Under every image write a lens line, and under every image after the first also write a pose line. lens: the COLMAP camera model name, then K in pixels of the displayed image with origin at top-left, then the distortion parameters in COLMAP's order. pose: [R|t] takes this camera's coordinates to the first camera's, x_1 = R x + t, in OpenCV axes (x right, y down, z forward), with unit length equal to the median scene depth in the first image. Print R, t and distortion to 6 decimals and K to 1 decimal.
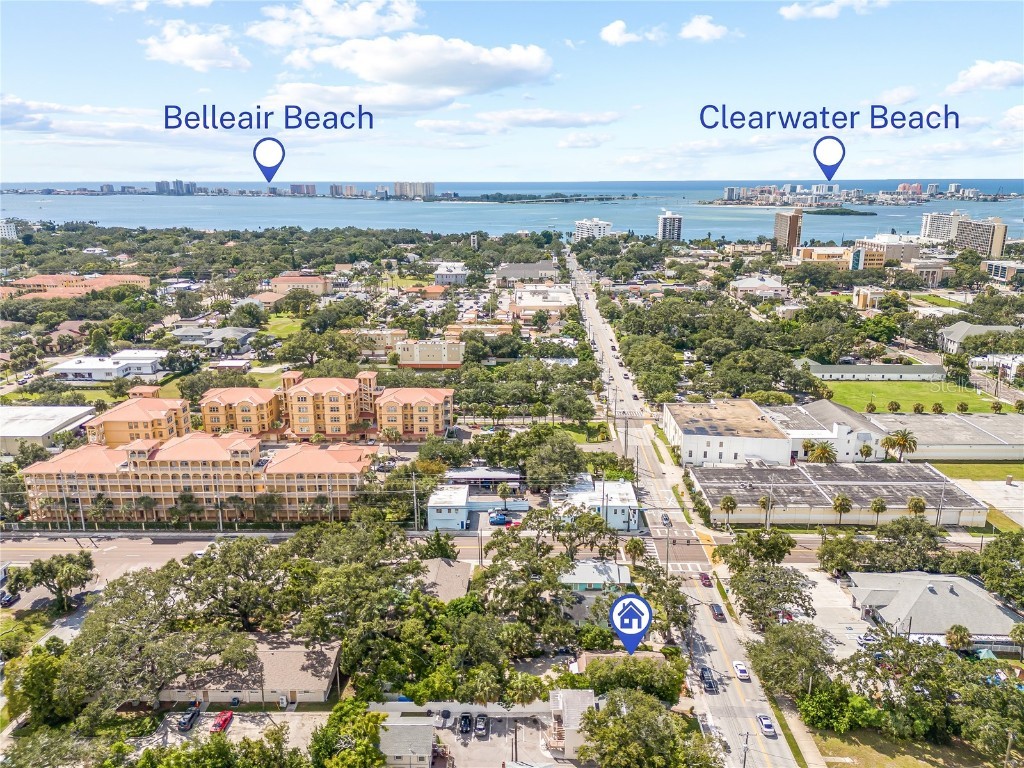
lens RADIAL K [[771.6, 0, 515.6], [0, 771.6, 387.7], [0, 0, 1]] dist [0.060450, -0.055690]
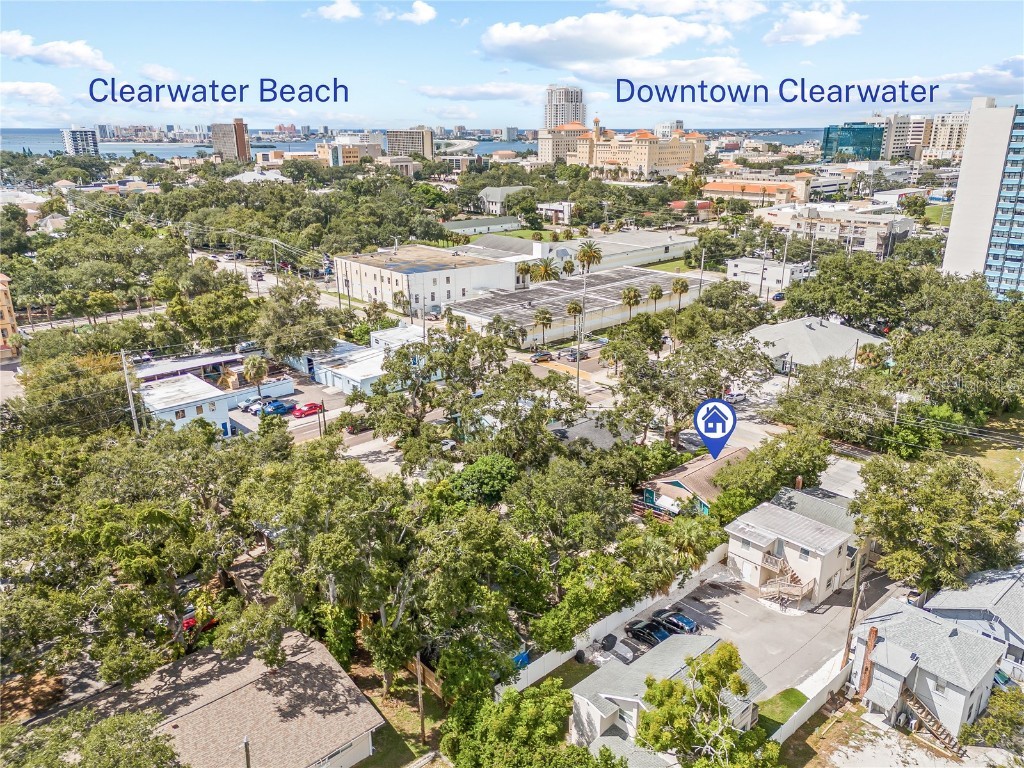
lens RADIAL K [[771.6, 0, 521.1], [0, 771.6, 385.9], [0, 0, 1]] dist [0.060450, -0.055690]
pose [[0.717830, -0.220880, 0.660252, -0.219347], [0.189316, 0.974532, 0.120193, 0.091390], [-0.669985, 0.038718, 0.741364, 0.329538]]
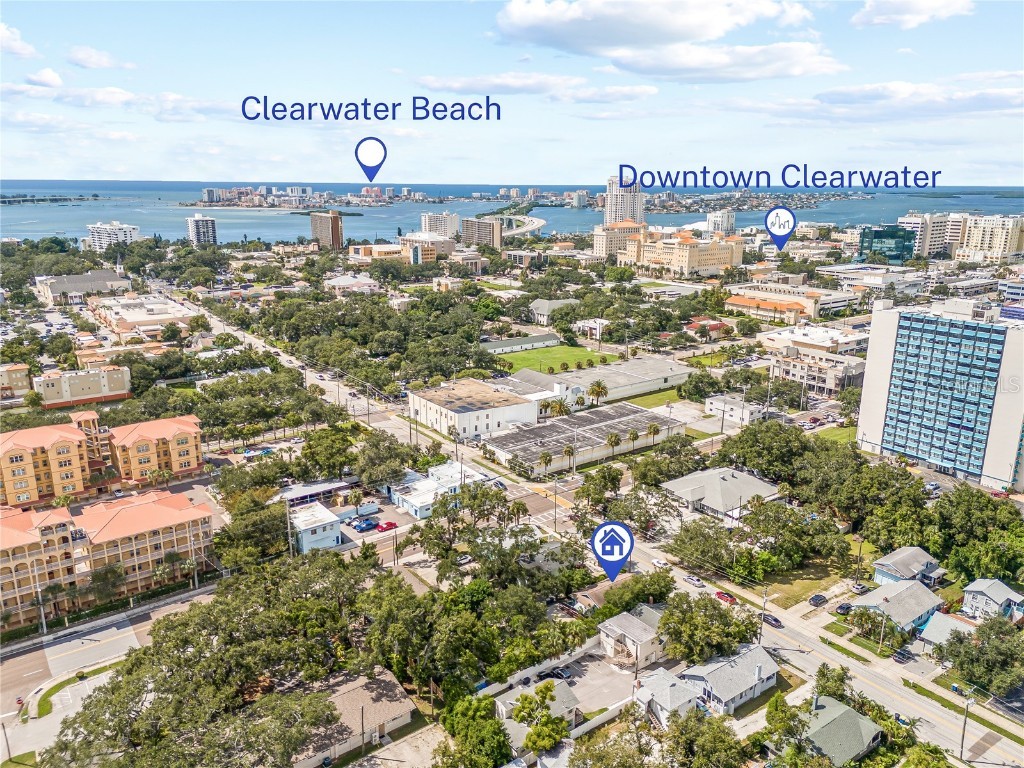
lens RADIAL K [[771.6, 0, 528.4], [0, 771.6, 385.1], [0, 0, 1]] dist [0.060450, -0.055690]
pose [[0.775421, -0.152610, 0.612726, -0.343229], [0.155943, 0.986581, 0.048376, -0.016171], [-0.611886, 0.058039, 0.788813, 0.068179]]
